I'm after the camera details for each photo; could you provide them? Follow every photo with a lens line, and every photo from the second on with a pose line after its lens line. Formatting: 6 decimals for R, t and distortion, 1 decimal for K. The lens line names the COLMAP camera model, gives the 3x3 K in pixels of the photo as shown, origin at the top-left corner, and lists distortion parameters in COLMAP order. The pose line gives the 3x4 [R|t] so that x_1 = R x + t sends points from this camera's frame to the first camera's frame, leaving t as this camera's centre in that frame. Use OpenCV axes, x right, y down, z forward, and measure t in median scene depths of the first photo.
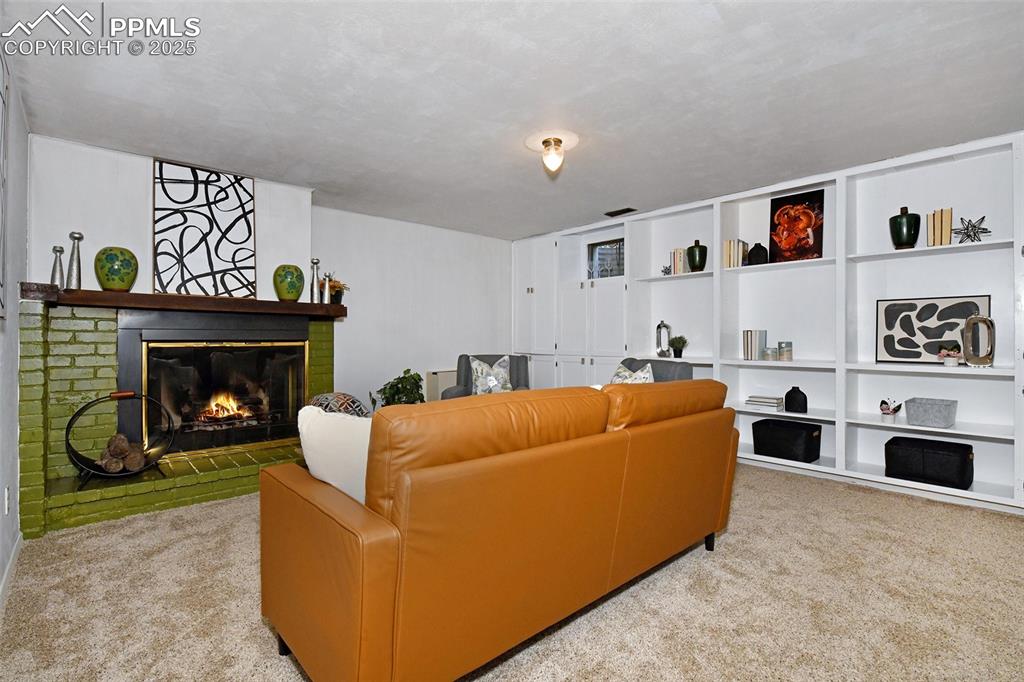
lens RADIAL K [[469.3, 0, 521.0], [0, 469.3, 337.0], [0, 0, 1]] dist [-0.007944, -0.002016]
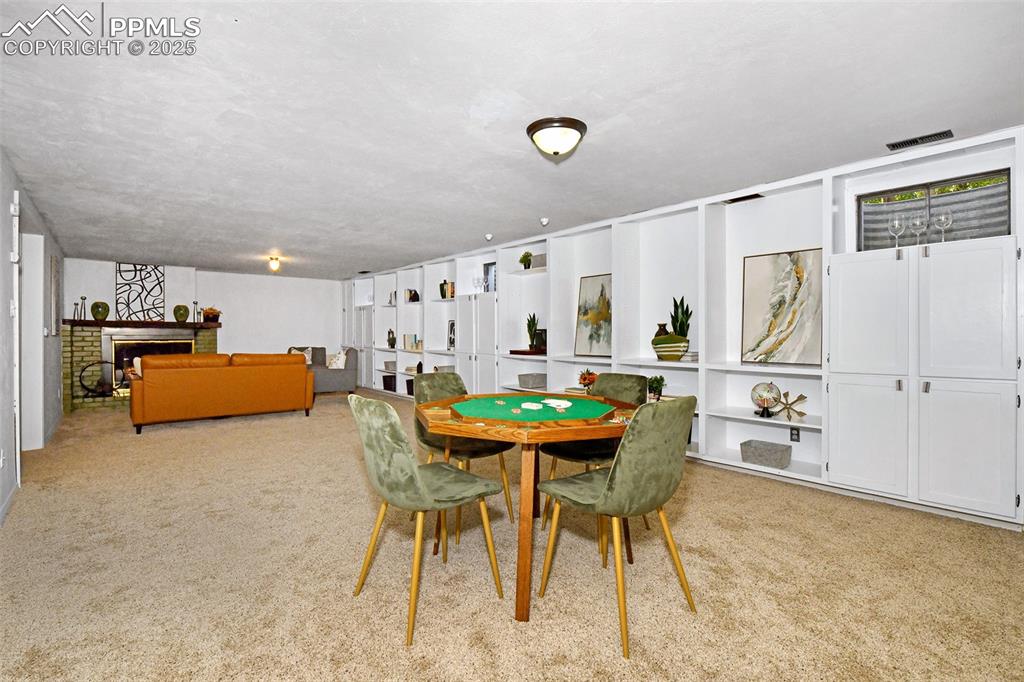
lens RADIAL K [[473.4, 0, 507.9], [0, 473.4, 339.8], [0, 0, 1]] dist [0.001307, 0.001648]
pose [[0.999300, -0.000755, -0.037390, 1.183417], [0.000935, 0.999988, 0.004788, -0.003235], [0.037386, -0.004820, 0.999289, -1.221798]]
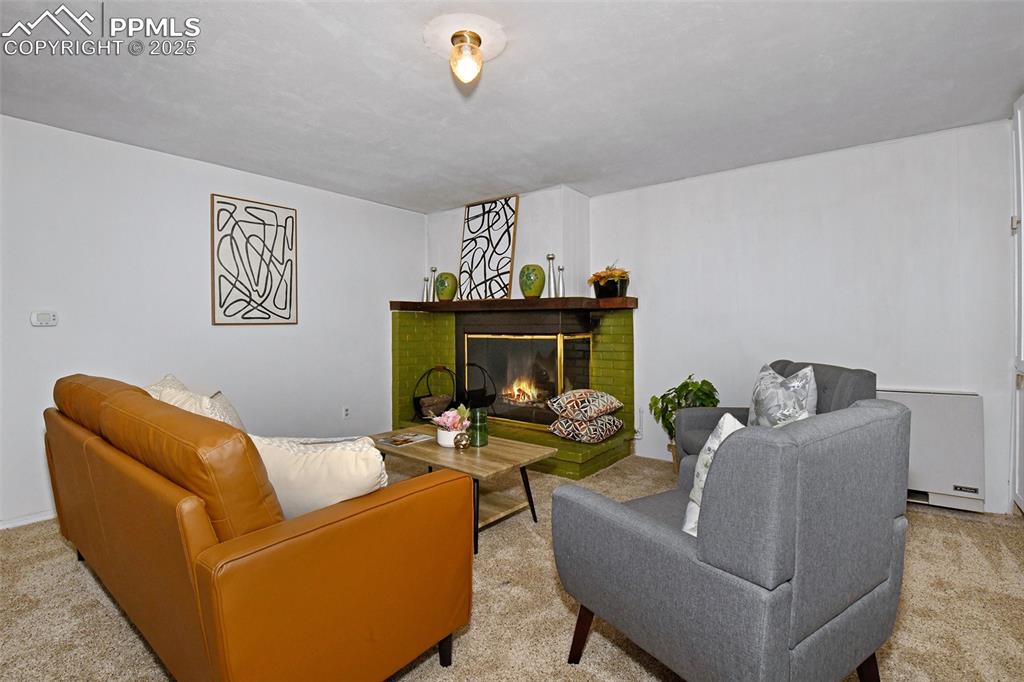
lens RADIAL K [[473.4, 0, 514.2], [0, 473.4, 335.3], [0, 0, 1]] dist [0.001307, 0.001648]
pose [[0.179181, 0.010463, -0.983760, 0.636082], [-0.001510, 0.999945, 0.010360, -0.000774], [0.983815, -0.000371, 0.179187, 0.832105]]
